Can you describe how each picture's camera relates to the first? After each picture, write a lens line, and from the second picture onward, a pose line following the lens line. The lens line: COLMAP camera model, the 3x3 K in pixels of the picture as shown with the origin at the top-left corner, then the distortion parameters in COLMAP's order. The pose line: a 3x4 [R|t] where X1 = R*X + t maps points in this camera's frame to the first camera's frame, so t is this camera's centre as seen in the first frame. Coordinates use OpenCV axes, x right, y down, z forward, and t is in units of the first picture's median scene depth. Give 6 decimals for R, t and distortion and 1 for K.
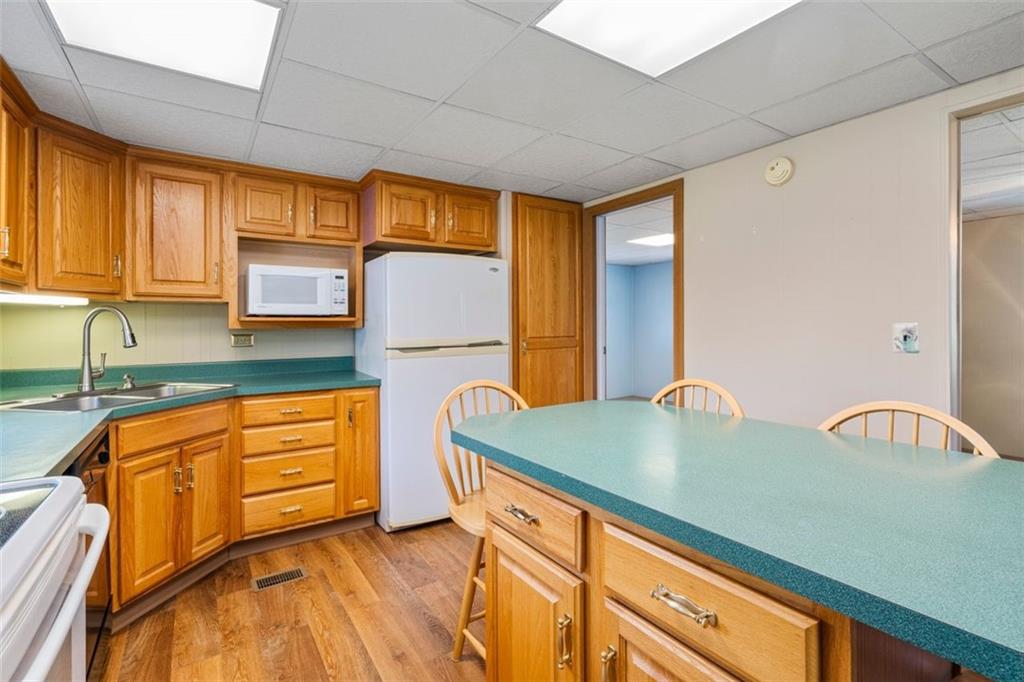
lens RADIAL K [[465.2, 0, 511.0], [0, 465.2, 328.4], [0, 0, 1]] dist [0.000195, 0.000209]
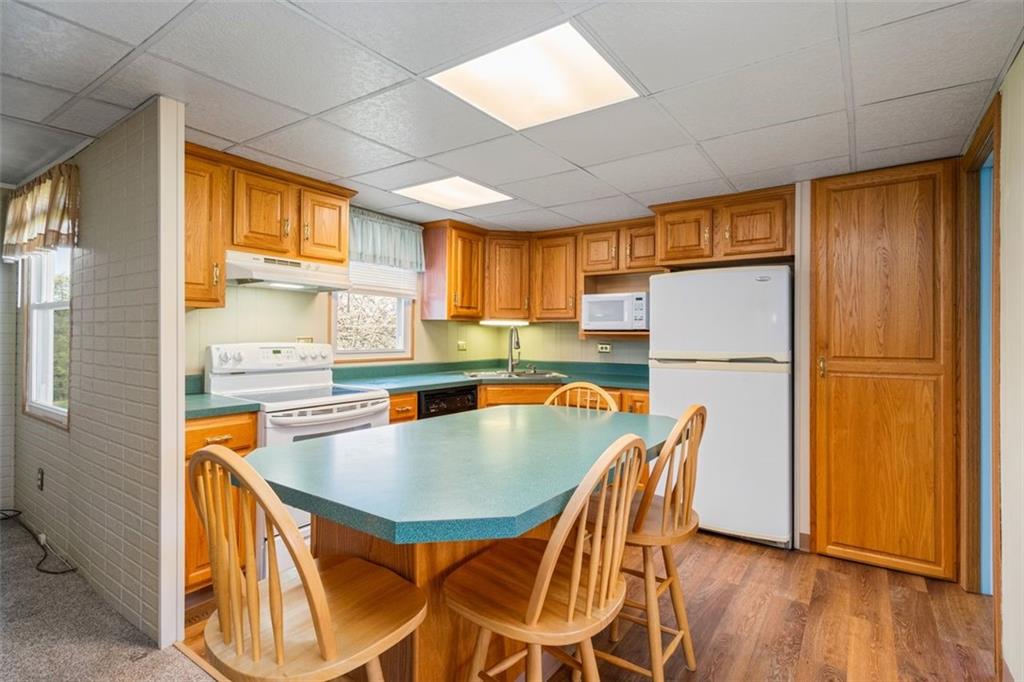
lens RADIAL K [[508.5, 0, 512.0], [0, 508.5, 341.0], [0, 0, 1]] dist [0.000664, 0.000396]
pose [[0.364024, 0.015942, -0.931253, 0.774738], [-0.017699, 0.999791, 0.010197, -0.006927], [0.931222, 0.012770, 0.364230, 0.208536]]
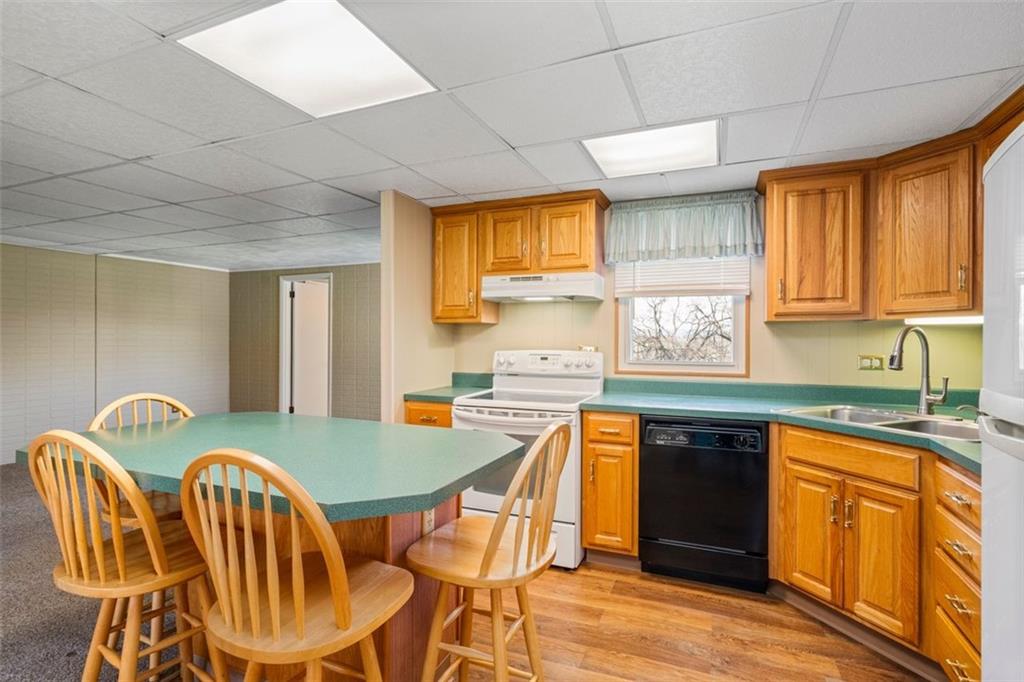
lens RADIAL K [[508.5, 0, 512.0], [0, 508.5, 341.0], [0, 0, 1]] dist [0.000664, 0.000396]
pose [[-0.836956, -0.002465, -0.547265, 0.300605], [-0.008253, 0.999933, 0.008118, -0.014596], [0.547209, 0.011311, -0.836920, 1.112587]]
